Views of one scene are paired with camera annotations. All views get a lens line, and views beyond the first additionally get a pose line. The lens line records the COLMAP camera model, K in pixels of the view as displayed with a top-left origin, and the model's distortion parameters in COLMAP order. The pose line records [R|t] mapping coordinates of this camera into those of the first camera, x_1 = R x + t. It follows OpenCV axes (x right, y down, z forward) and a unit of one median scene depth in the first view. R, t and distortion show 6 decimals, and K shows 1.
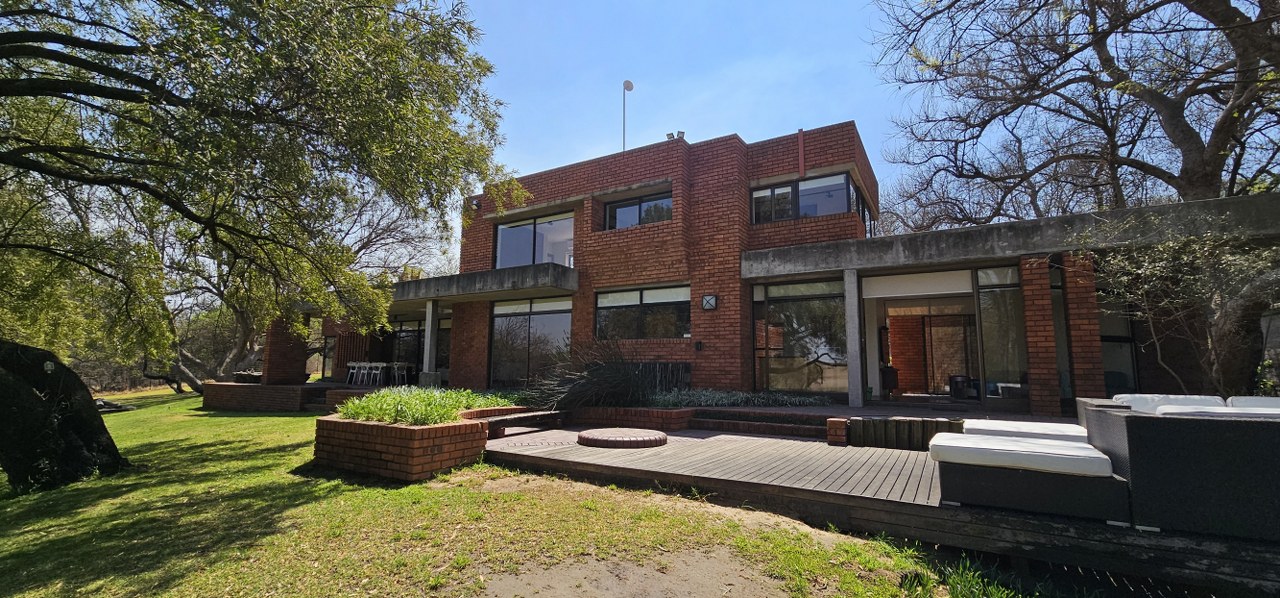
lens RADIAL K [[518.0, 0, 635.9], [0, 518.0, 307.4], [0, 0, 1]] dist [-0.008036, 0.004214]
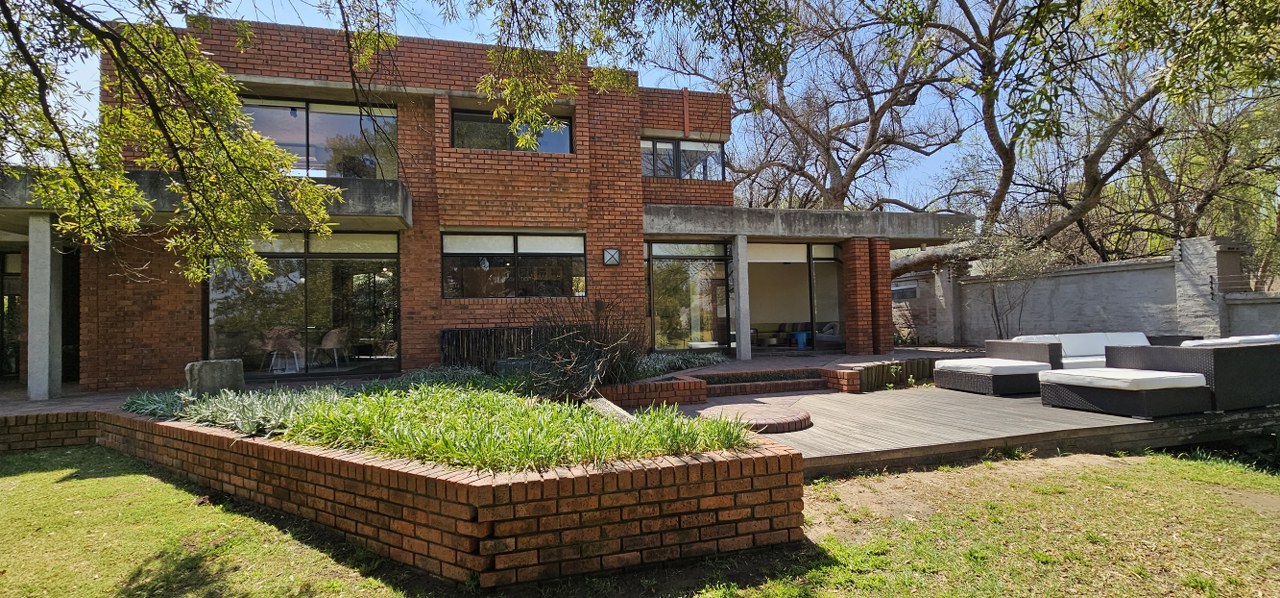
lens RADIAL K [[518.0, 0, 638.5], [0, 518.0, 303.5], [0, 0, 1]] dist [-0.008036, 0.004214]
pose [[0.703973, -0.000470, 0.710227, -0.452534], [-0.048965, 0.997588, 0.049194, 0.023704], [-0.708537, -0.069407, 0.702252, 0.343097]]
